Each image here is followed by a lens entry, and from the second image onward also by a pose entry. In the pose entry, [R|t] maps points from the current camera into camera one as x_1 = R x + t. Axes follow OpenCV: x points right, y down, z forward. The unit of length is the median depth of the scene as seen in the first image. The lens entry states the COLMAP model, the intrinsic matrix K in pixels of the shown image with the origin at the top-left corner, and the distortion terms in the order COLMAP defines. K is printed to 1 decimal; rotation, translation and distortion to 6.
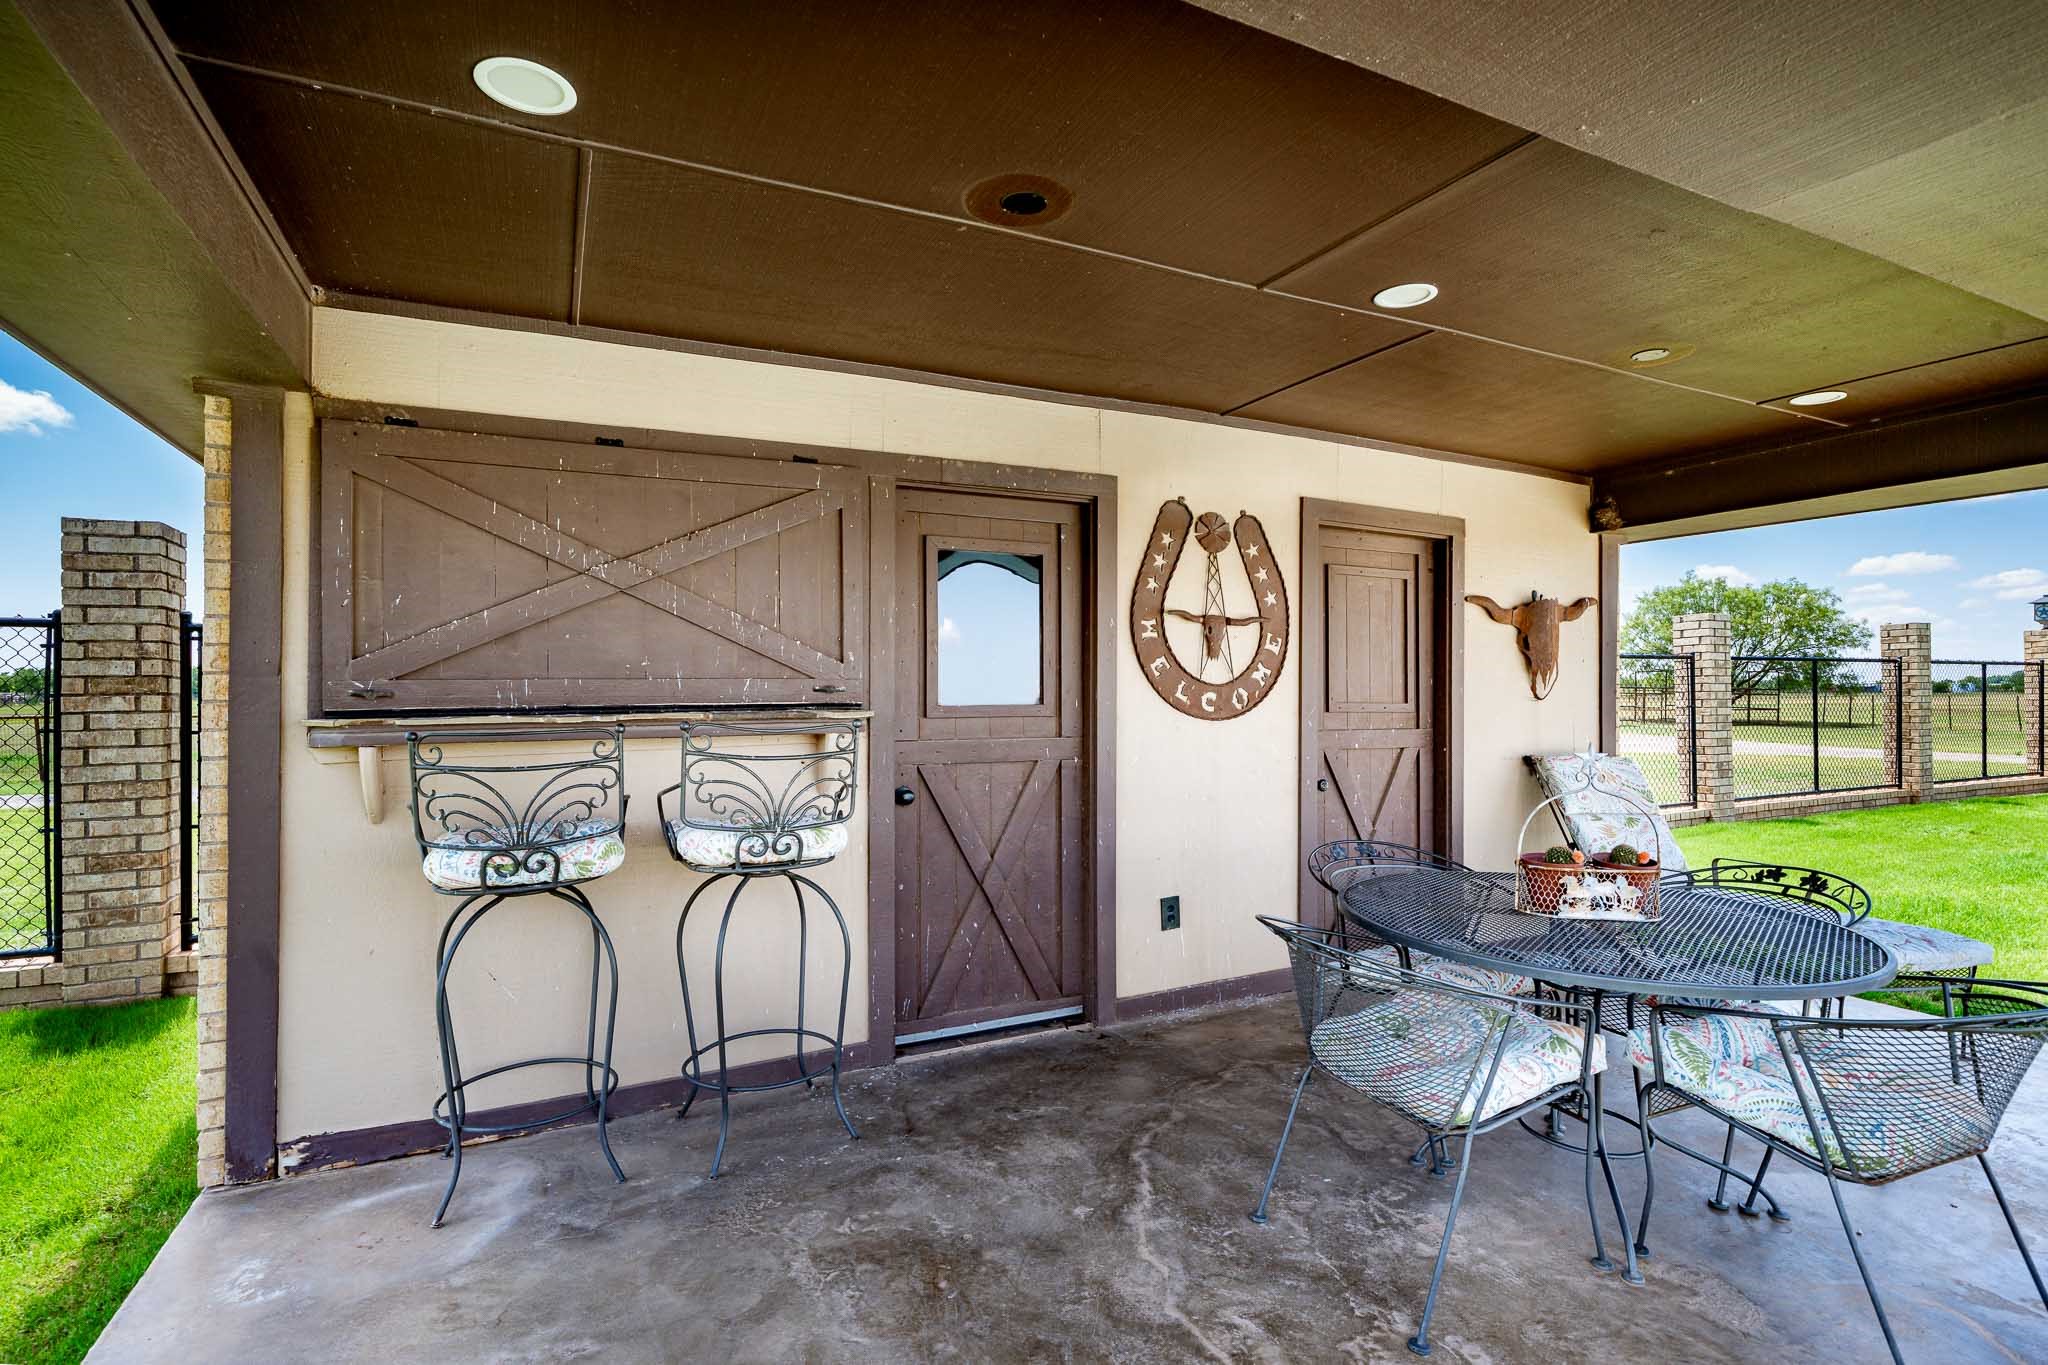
lens RADIAL K [[968.5, 0, 1024.0], [0, 968.5, 682.2], [0, 0, 1]] dist [0.000998, 0.000073]
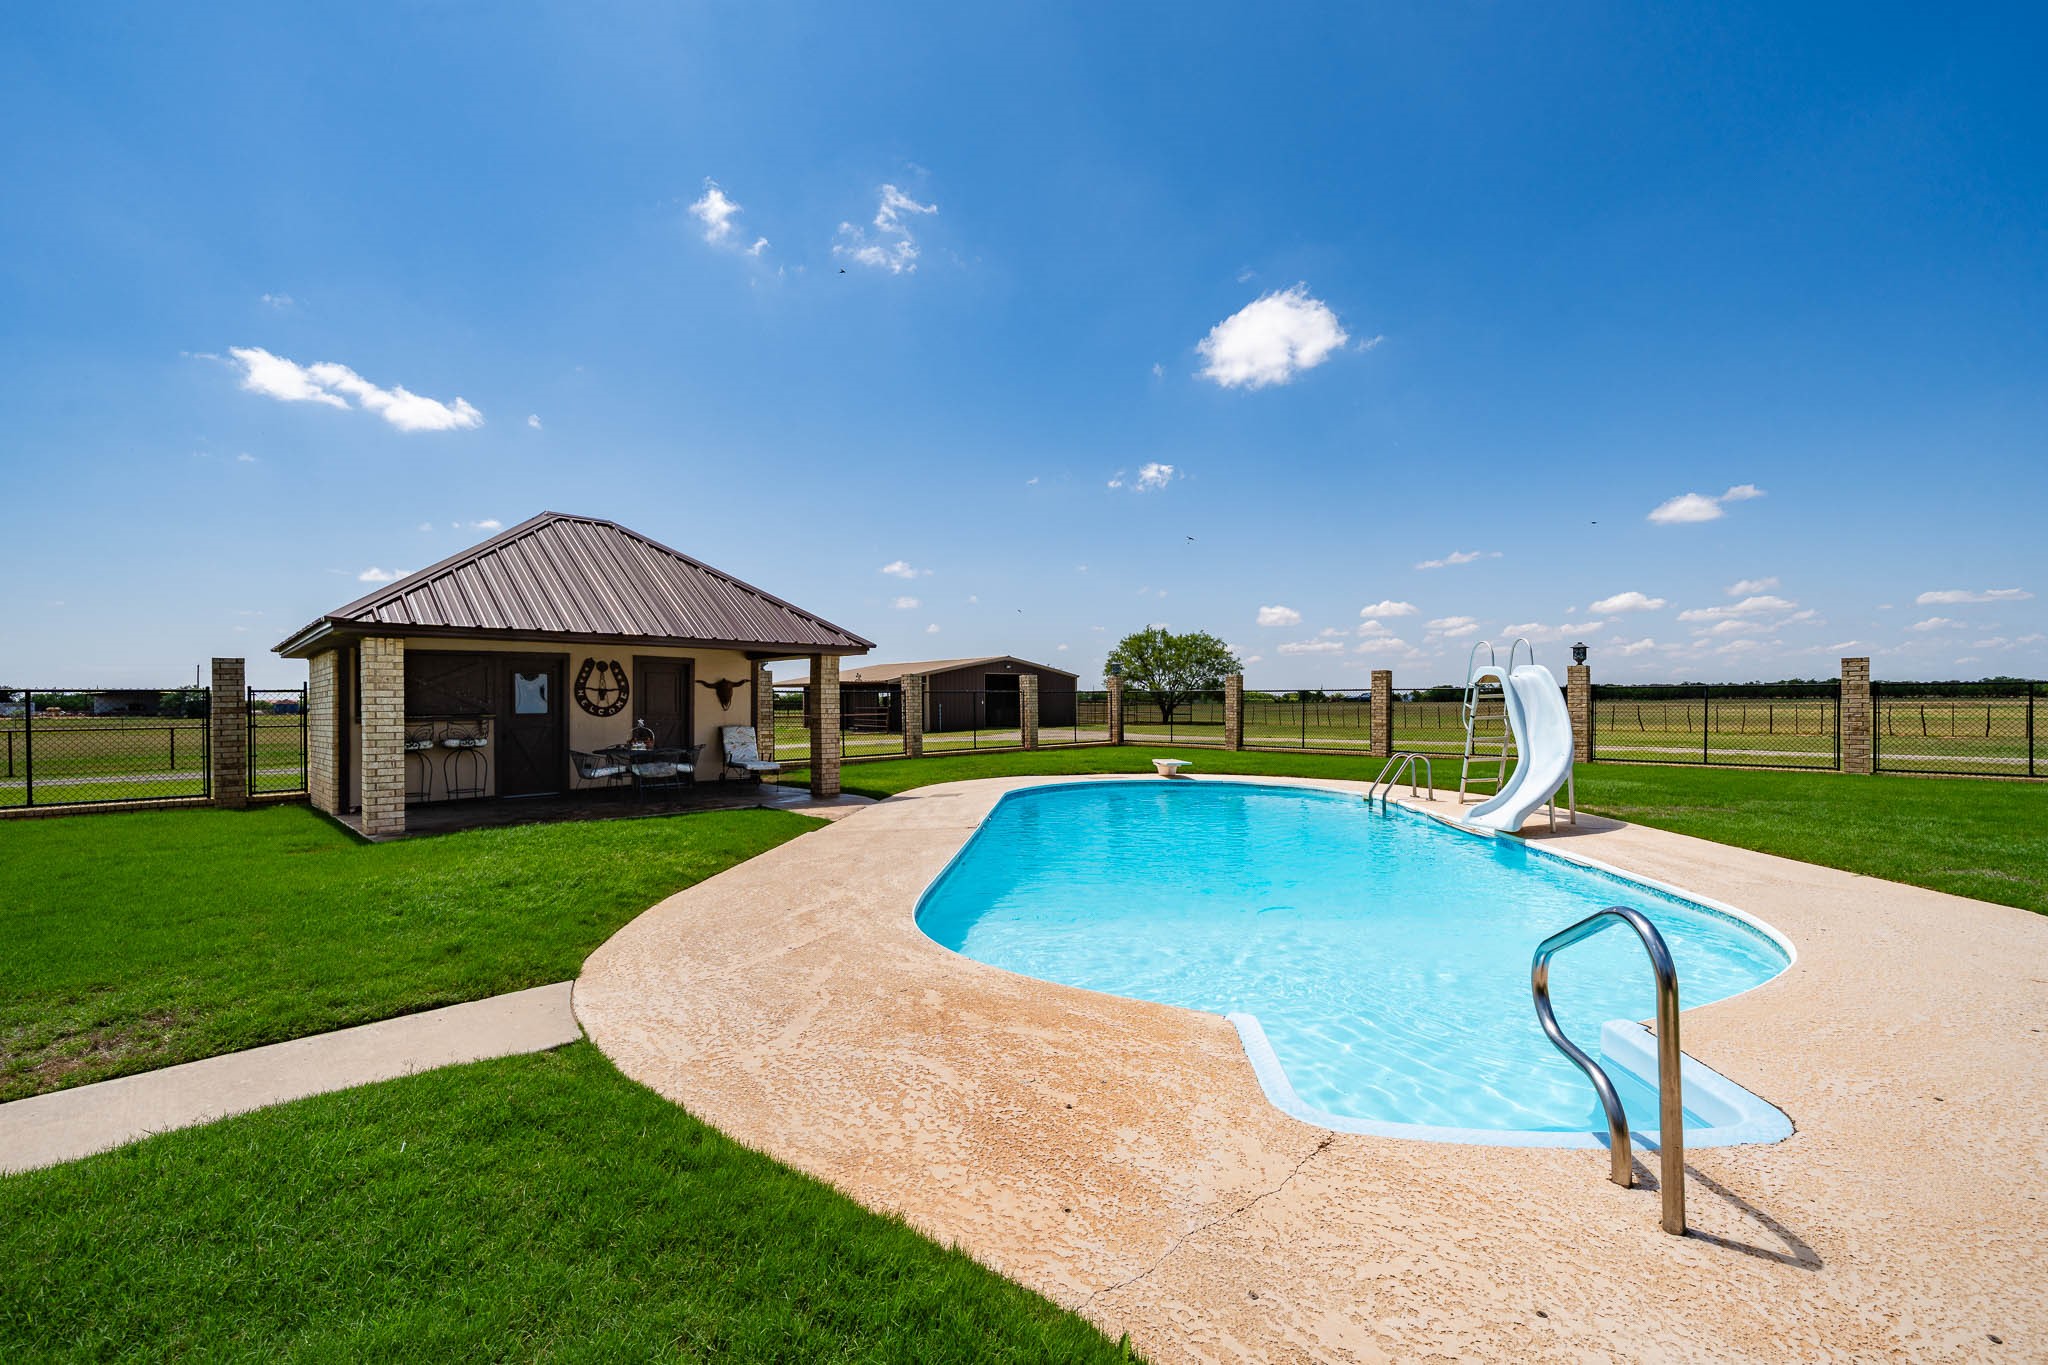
lens RADIAL K [[888.0, 0, 1020.0], [0, 888.0, 691.1], [0, 0, 1]] dist [-0.002150, -0.000137]
pose [[0.950925, -0.003048, 0.309406, 0.665992], [0.004948, 0.999973, -0.005359, -0.033729], [-0.309381, 0.006627, 0.950915, -2.735159]]
